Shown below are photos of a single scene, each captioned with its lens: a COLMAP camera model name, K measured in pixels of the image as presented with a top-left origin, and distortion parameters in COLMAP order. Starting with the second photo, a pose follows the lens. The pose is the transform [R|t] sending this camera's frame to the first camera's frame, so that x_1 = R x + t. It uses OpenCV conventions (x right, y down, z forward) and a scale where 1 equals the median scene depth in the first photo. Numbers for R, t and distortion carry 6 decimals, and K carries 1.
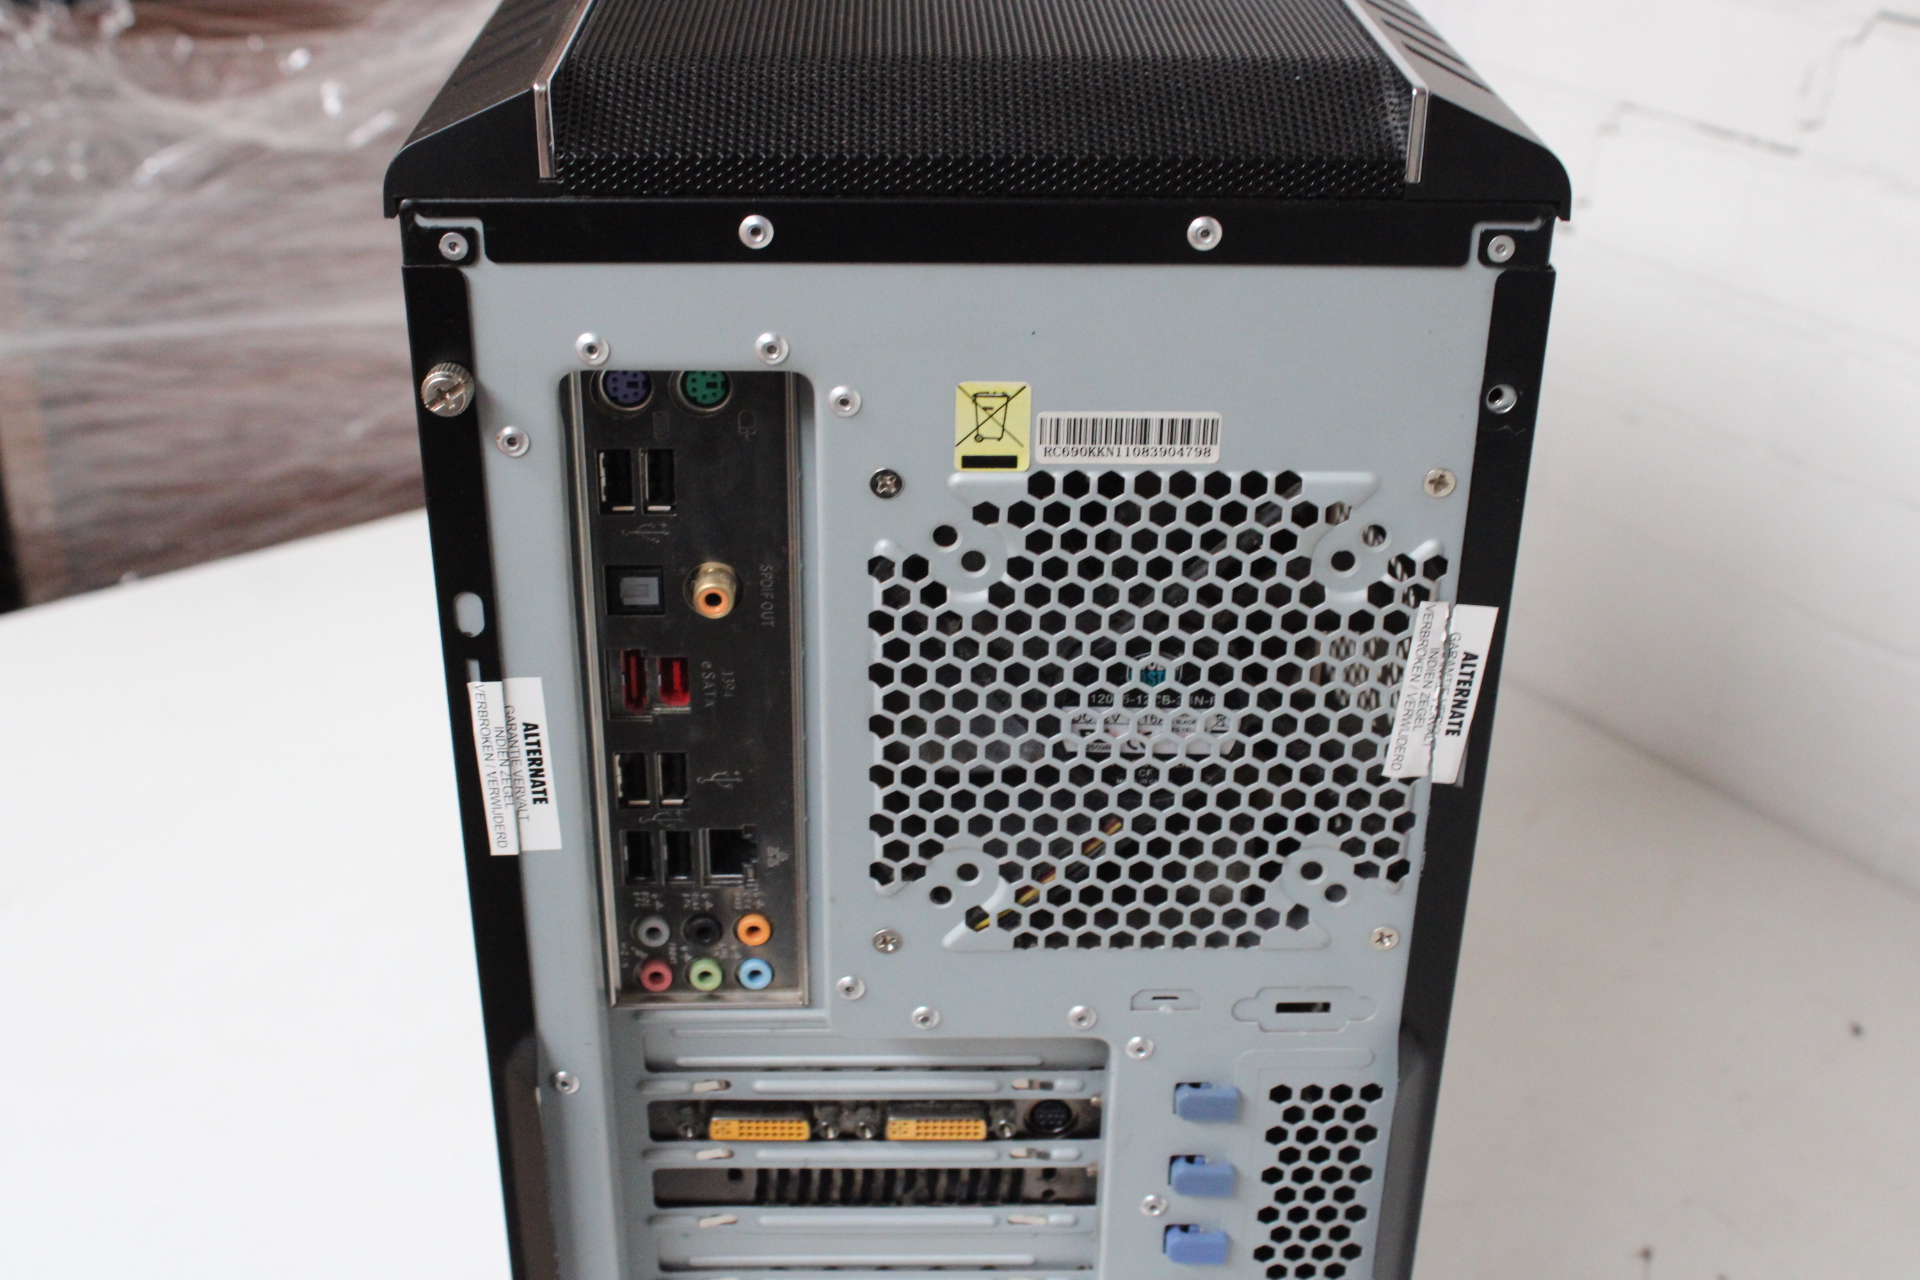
lens RADIAL K [[2330.9, 0, 960.0], [0, 2330.9, 640.0], [0, 0, 1]] dist [-0.059483, -0.041373]
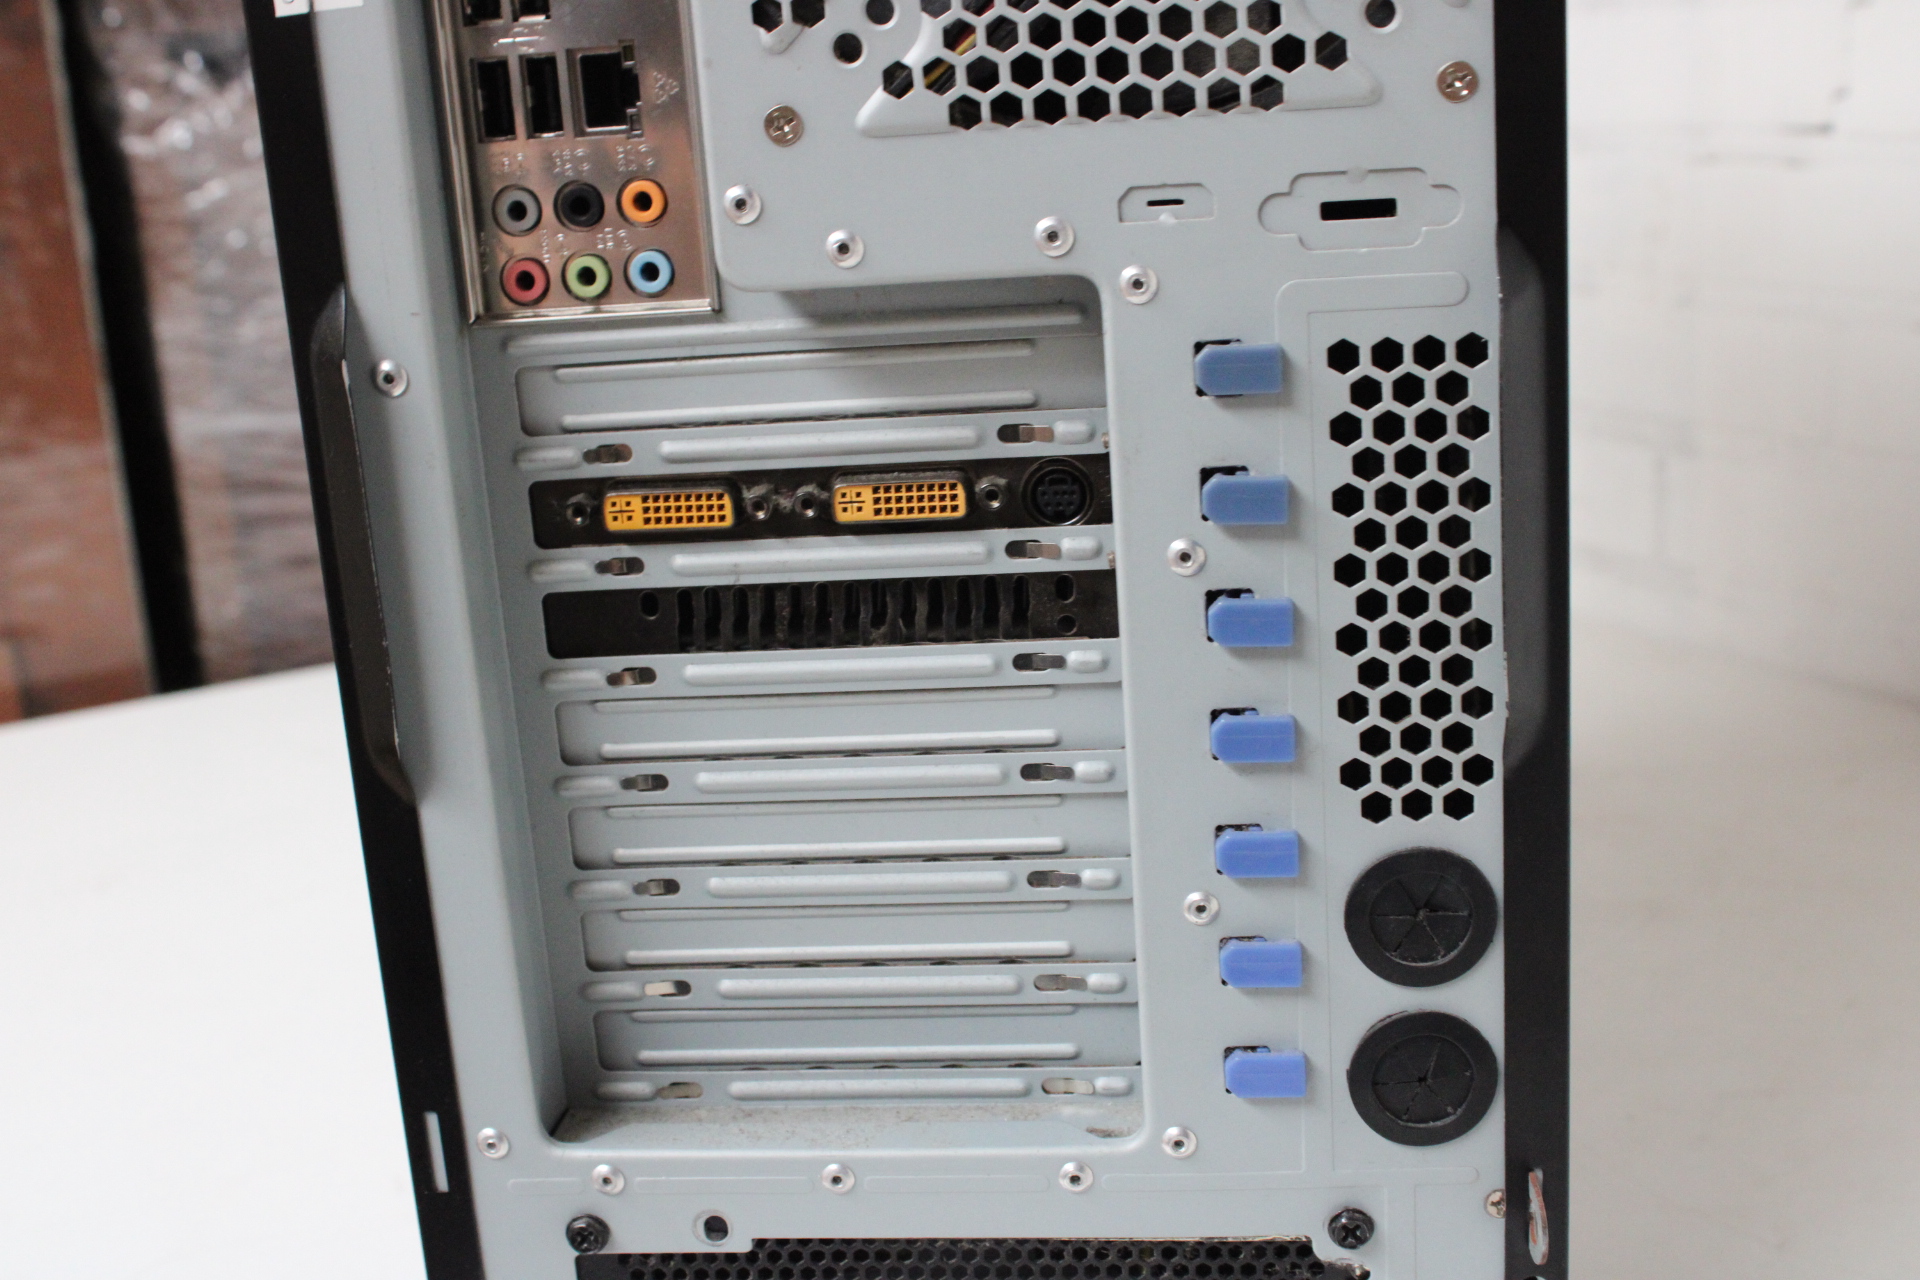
lens RADIAL K [[2330.9, 0, 960.0], [0, 2330.9, 640.0], [0, 0, 1]] dist [-0.059483, -0.041373]
pose [[0.987118, -0.046276, -0.153158, 0.126929], [0.011135, 0.974808, -0.222768, 0.439905], [0.159609, 0.218193, 0.962765, 0.305611]]
